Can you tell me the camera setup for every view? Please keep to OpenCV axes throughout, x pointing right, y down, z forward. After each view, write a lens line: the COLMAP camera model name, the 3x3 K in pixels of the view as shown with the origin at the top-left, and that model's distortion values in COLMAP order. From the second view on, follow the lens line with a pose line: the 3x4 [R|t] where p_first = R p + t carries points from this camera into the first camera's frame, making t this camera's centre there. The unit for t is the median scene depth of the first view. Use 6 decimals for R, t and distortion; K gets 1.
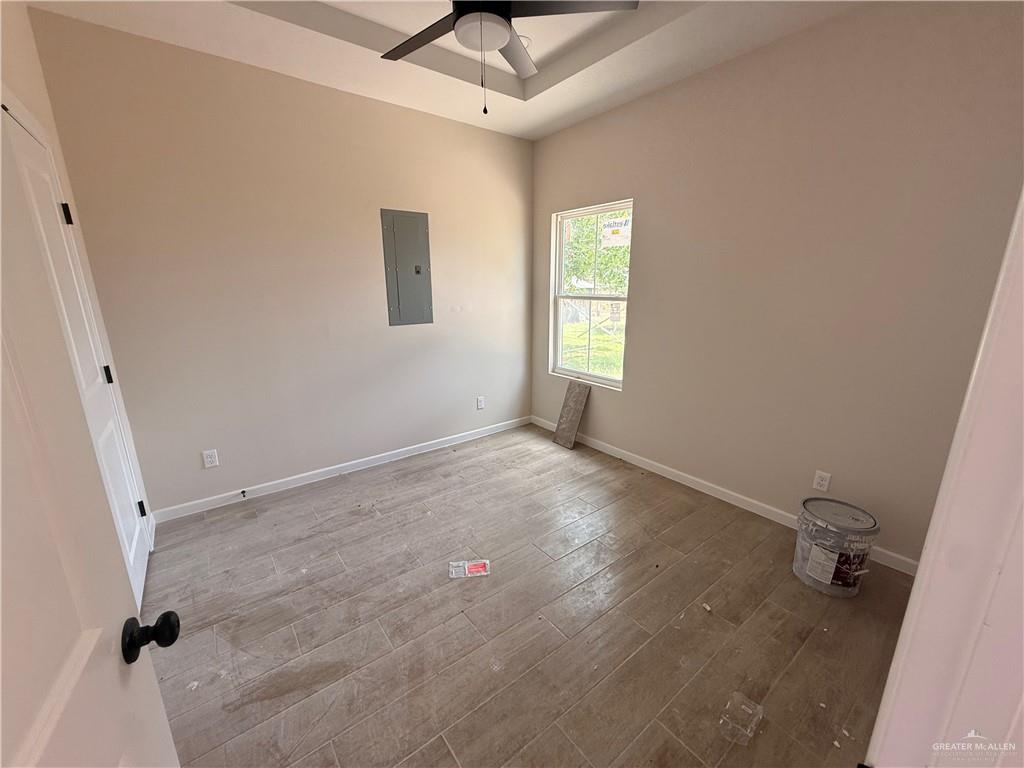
lens RADIAL K [[411.2, 0, 513.8], [0, 411.2, 385.7], [0, 0, 1]] dist [0.000341, 0.000047]
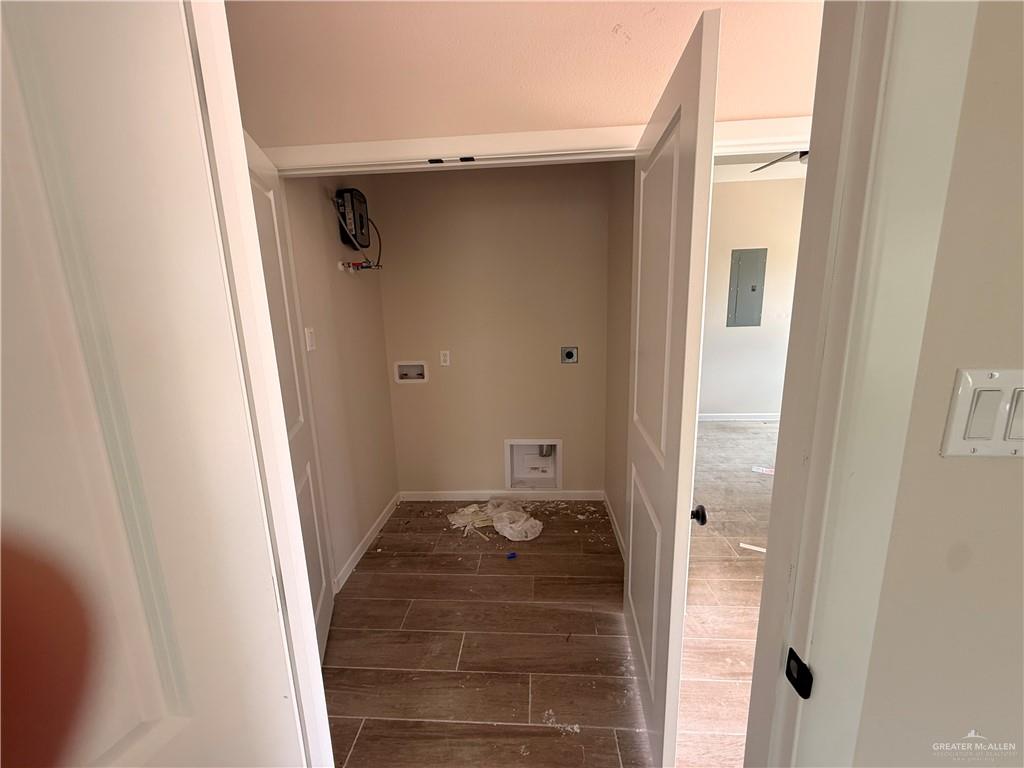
lens RADIAL K [[411.2, 0, 511.3], [0, 411.2, 383.4], [0, 0, 1]] dist [0.000341, 0.000047]
pose [[0.749113, 0.112771, -0.652773, 0.113879], [-0.135096, 0.990701, 0.016116, 0.147545], [0.648521, 0.076114, 0.757382, -0.651625]]
